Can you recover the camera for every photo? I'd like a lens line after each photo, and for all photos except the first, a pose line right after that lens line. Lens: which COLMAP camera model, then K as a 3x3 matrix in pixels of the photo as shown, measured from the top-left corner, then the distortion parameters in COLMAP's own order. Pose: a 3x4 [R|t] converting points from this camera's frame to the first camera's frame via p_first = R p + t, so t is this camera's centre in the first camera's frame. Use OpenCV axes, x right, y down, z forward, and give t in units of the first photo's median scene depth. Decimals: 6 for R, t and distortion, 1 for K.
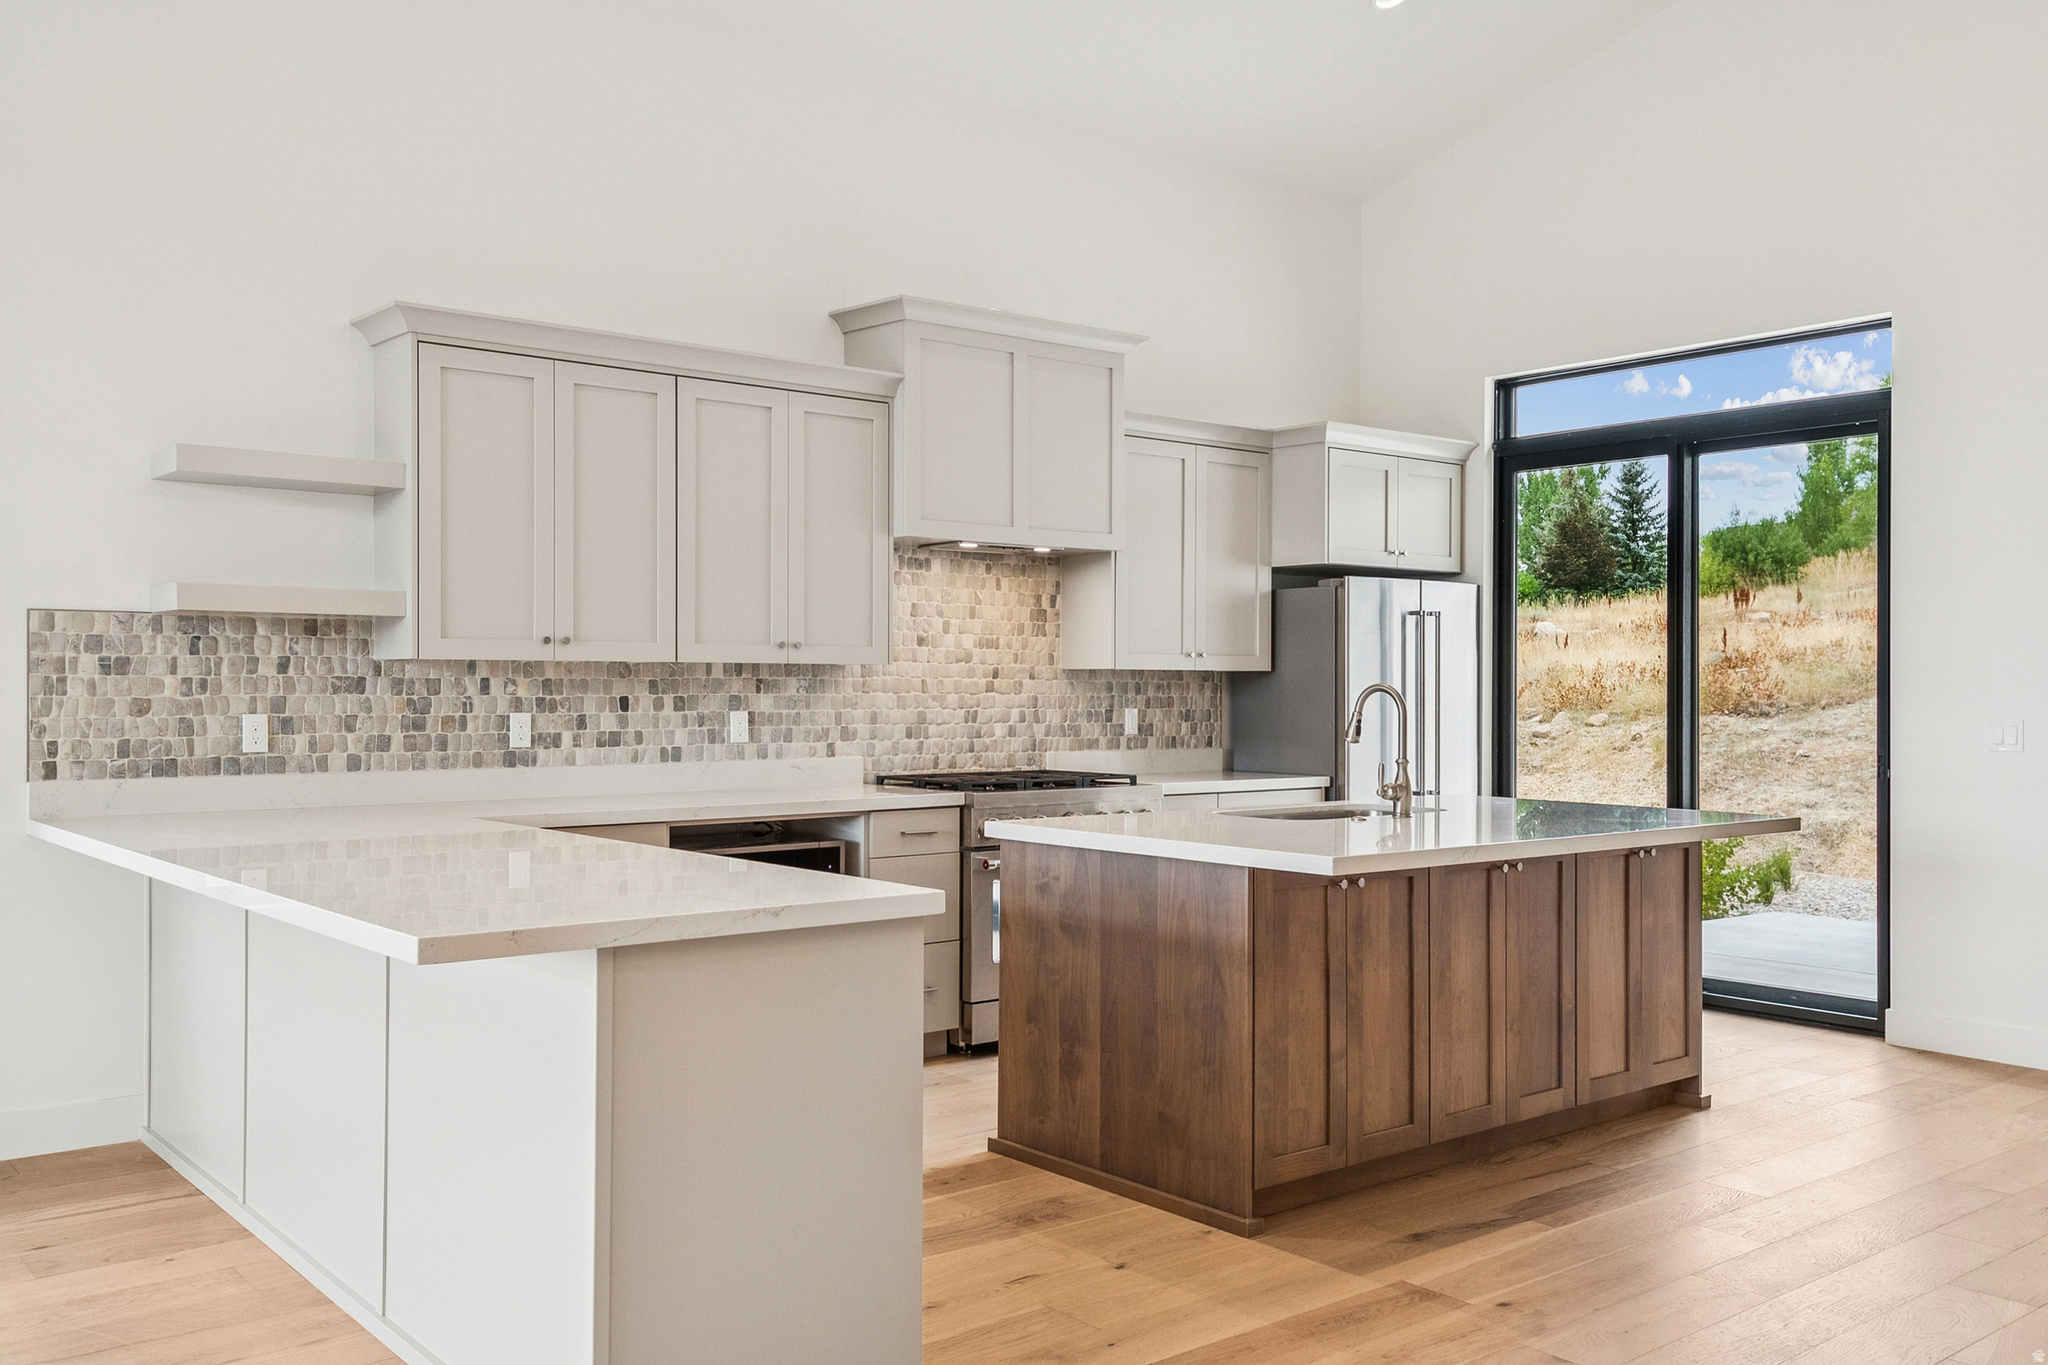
lens RADIAL K [[1708.6, 0, 1024.8], [0, 1708.6, 687.6], [0, 0, 1]] dist [0.041807, -0.022903]
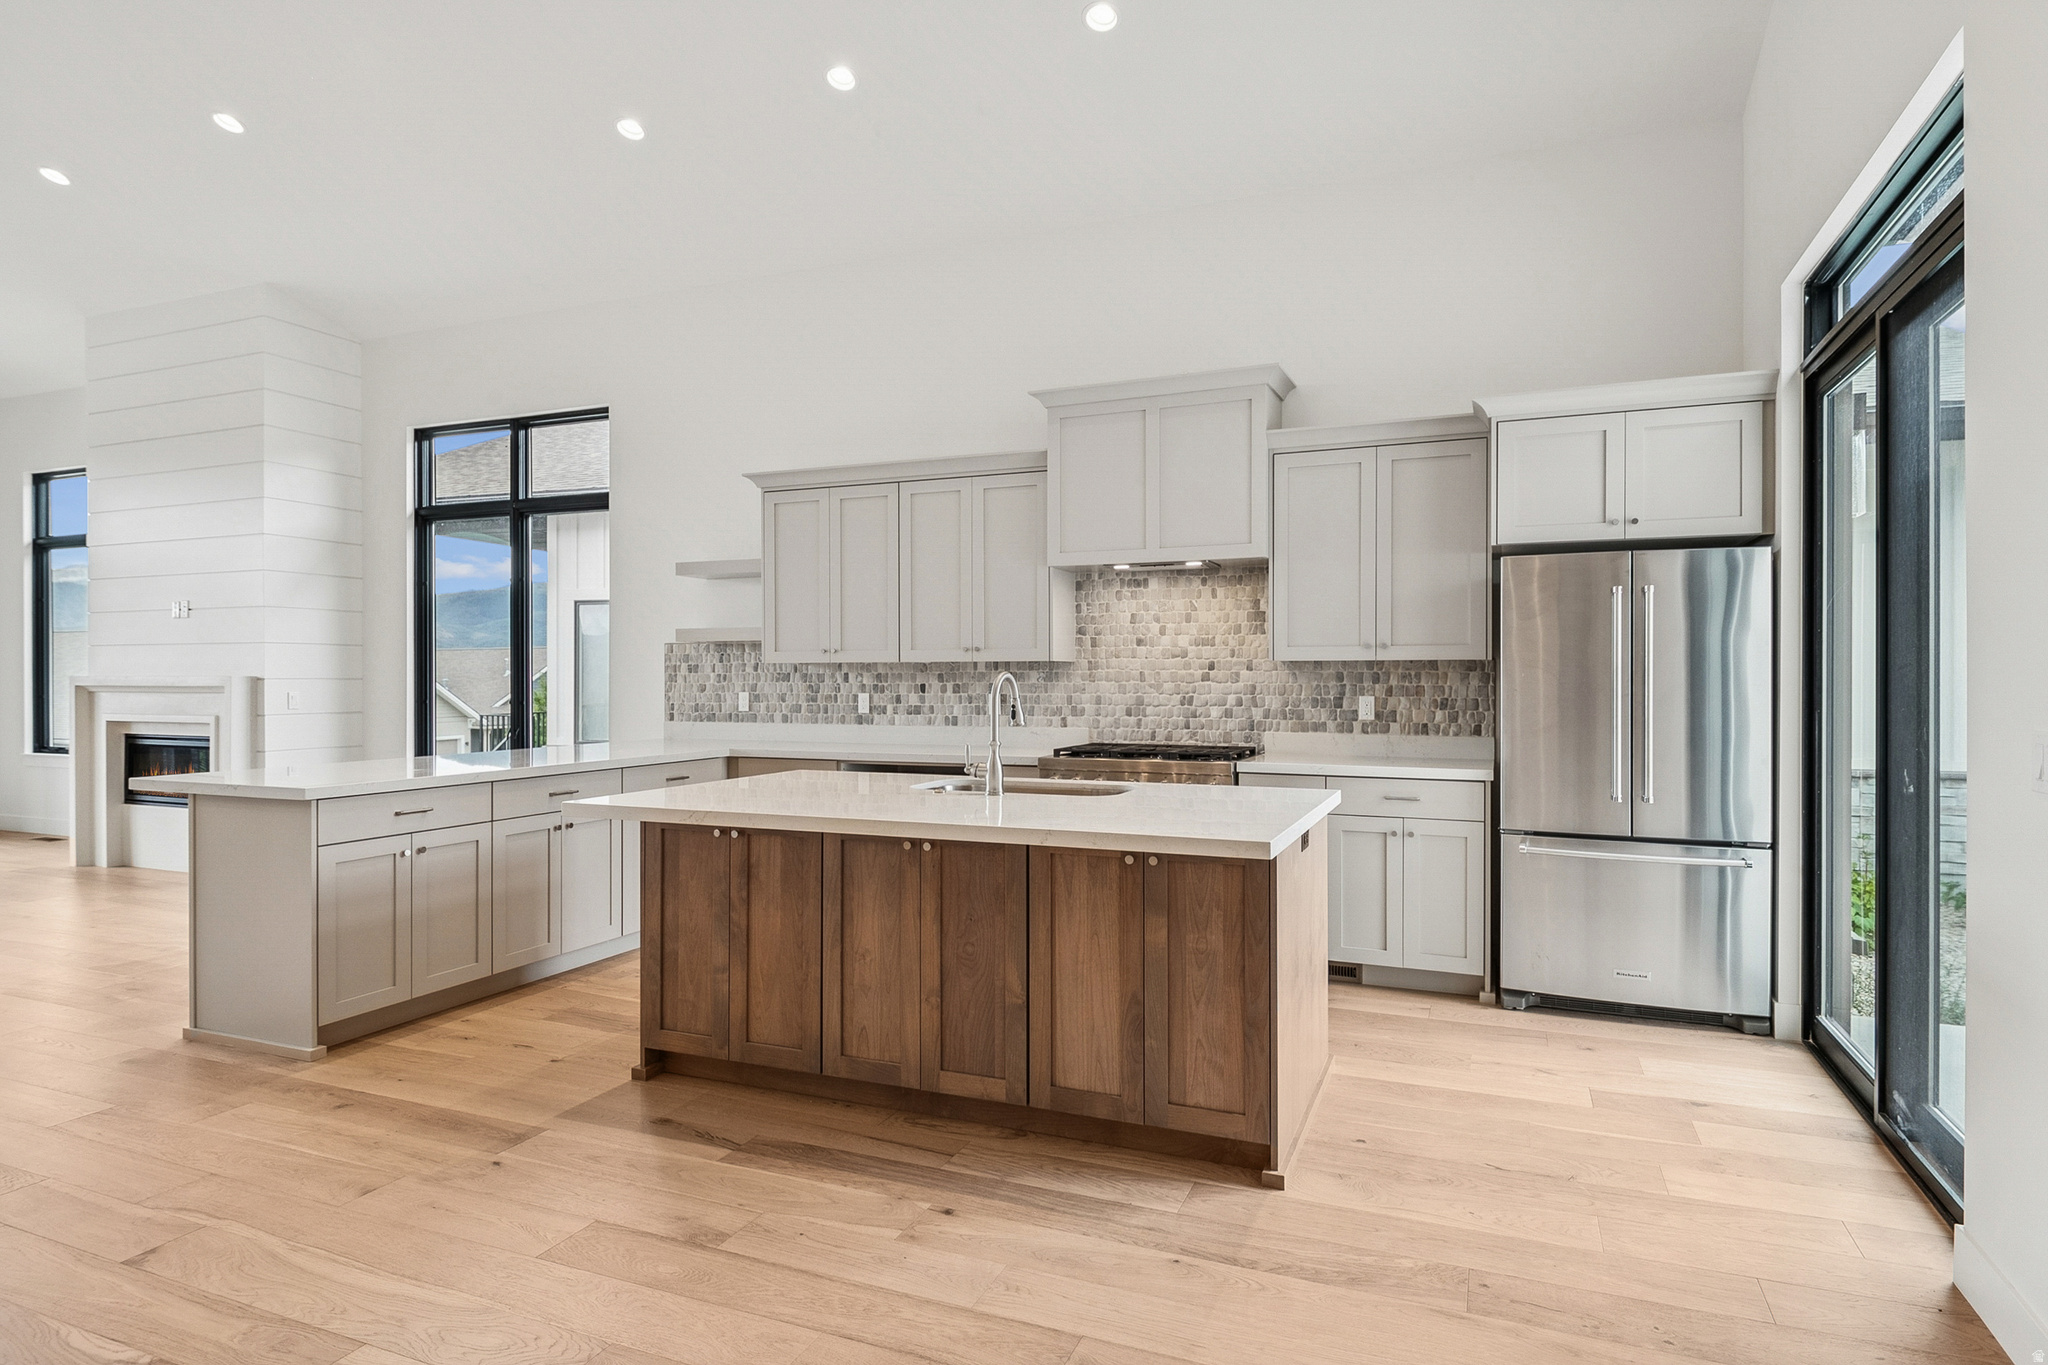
lens RADIAL K [[1122.3, 0, 1036.6], [0, 1122.3, 673.9], [0, 0, 1]] dist [0.028188, -0.024873]
pose [[0.478027, -0.006186, -0.878323, 0.770498], [0.001511, 0.999980, -0.006220, 0.002798], [0.878344, 0.001646, 0.478027, 0.610436]]
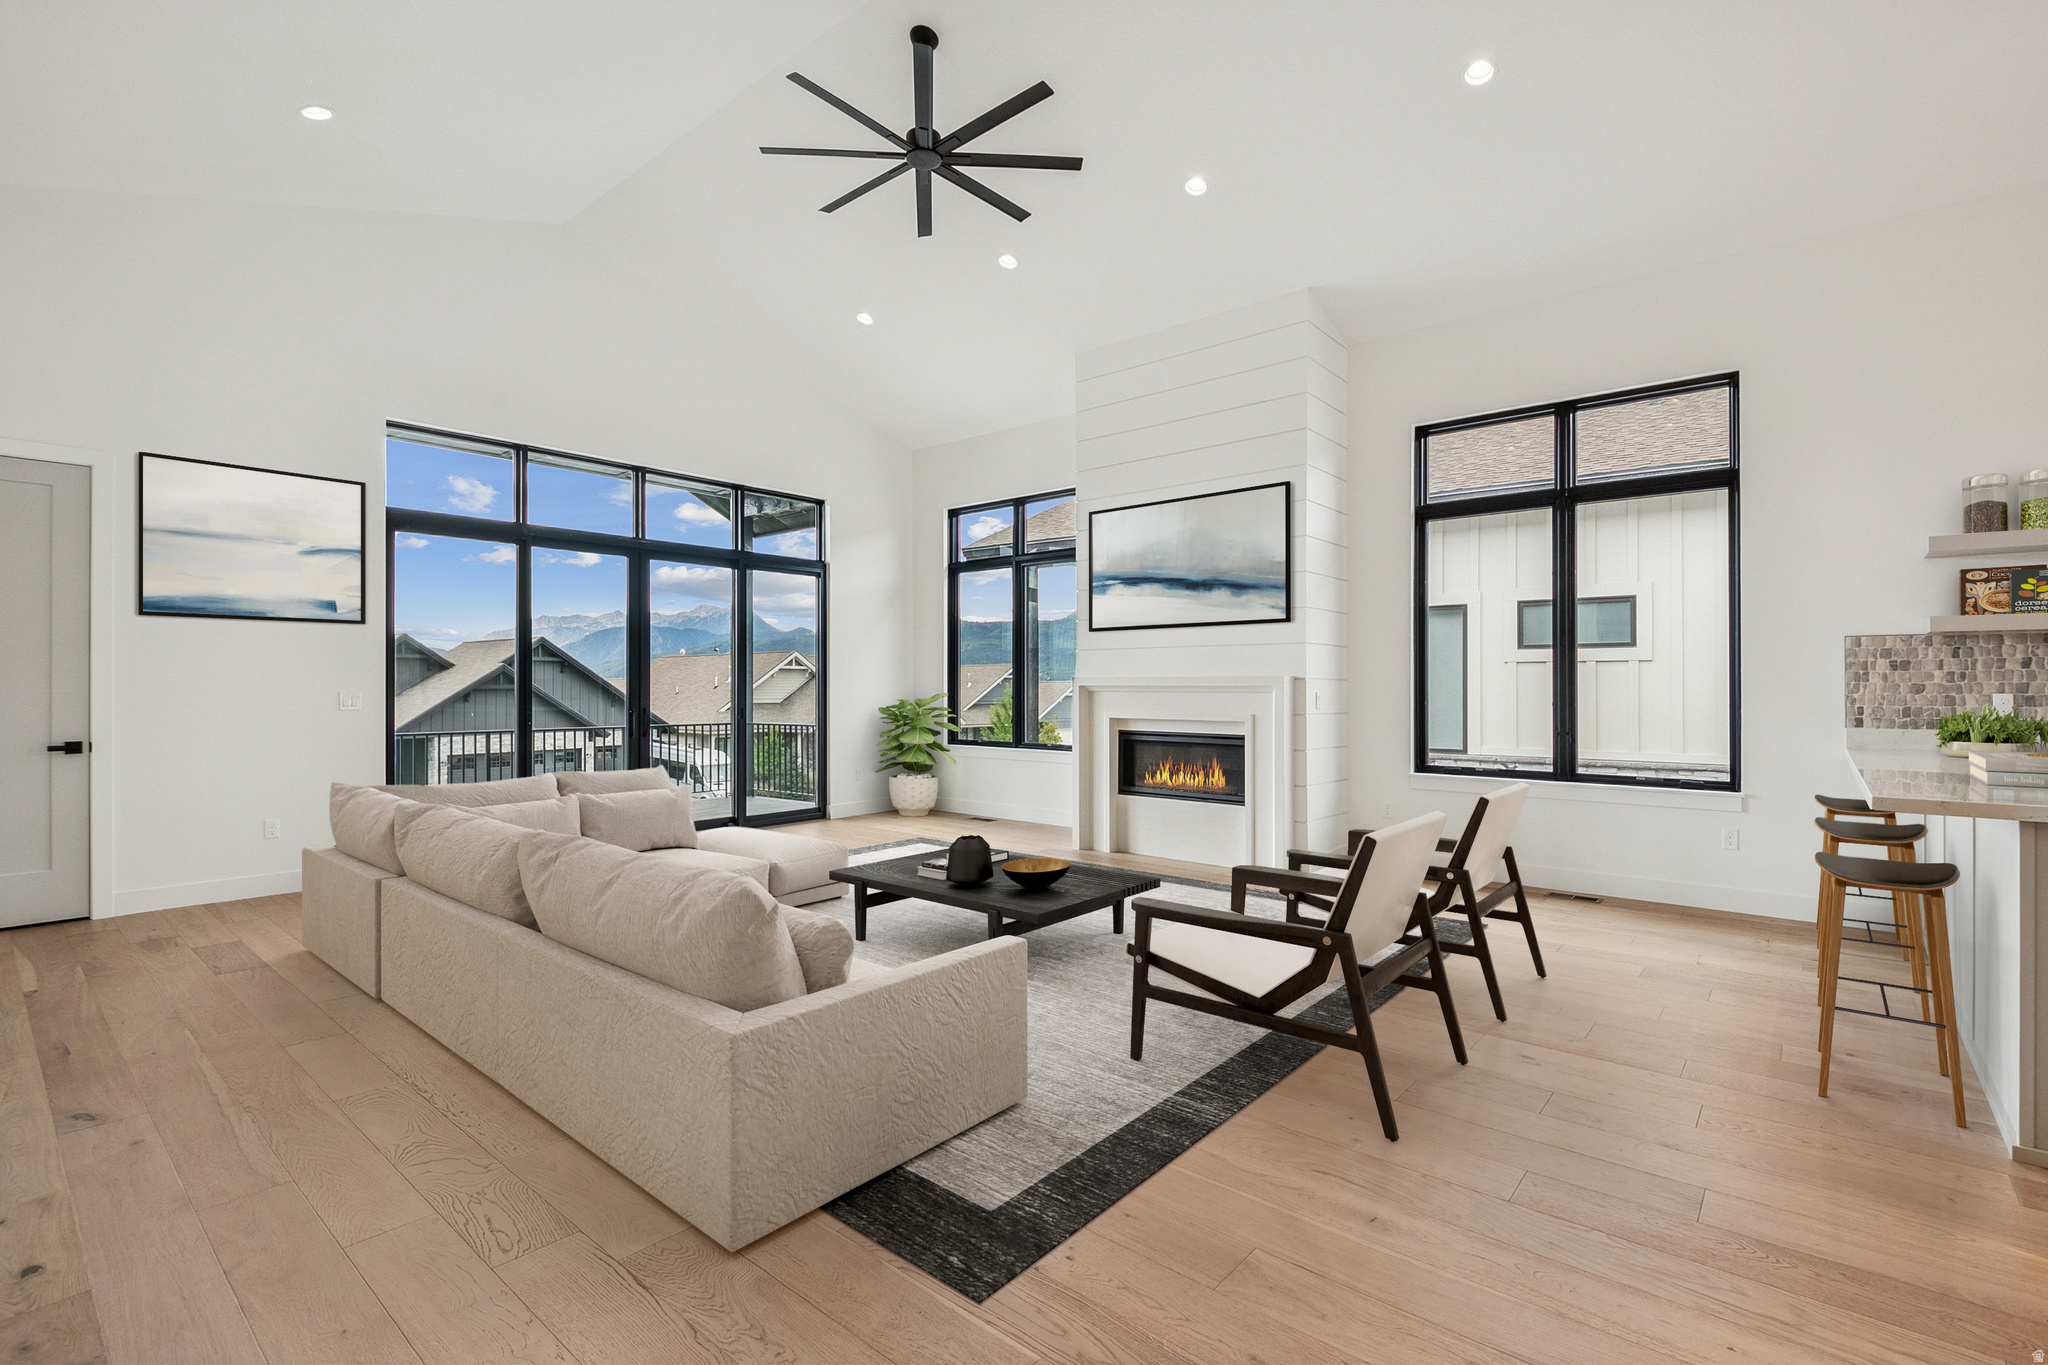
lens RADIAL K [[935.9, 0, 1031.1], [0, 935.9, 681.3], [0, 0, 1]] dist [0.005247, -0.008641]
pose [[0.172783, -0.010986, -0.984899, 0.230874], [-0.002534, 0.999930, -0.011598, 0.014859], [0.984957, 0.004499, 0.172743, -0.044110]]
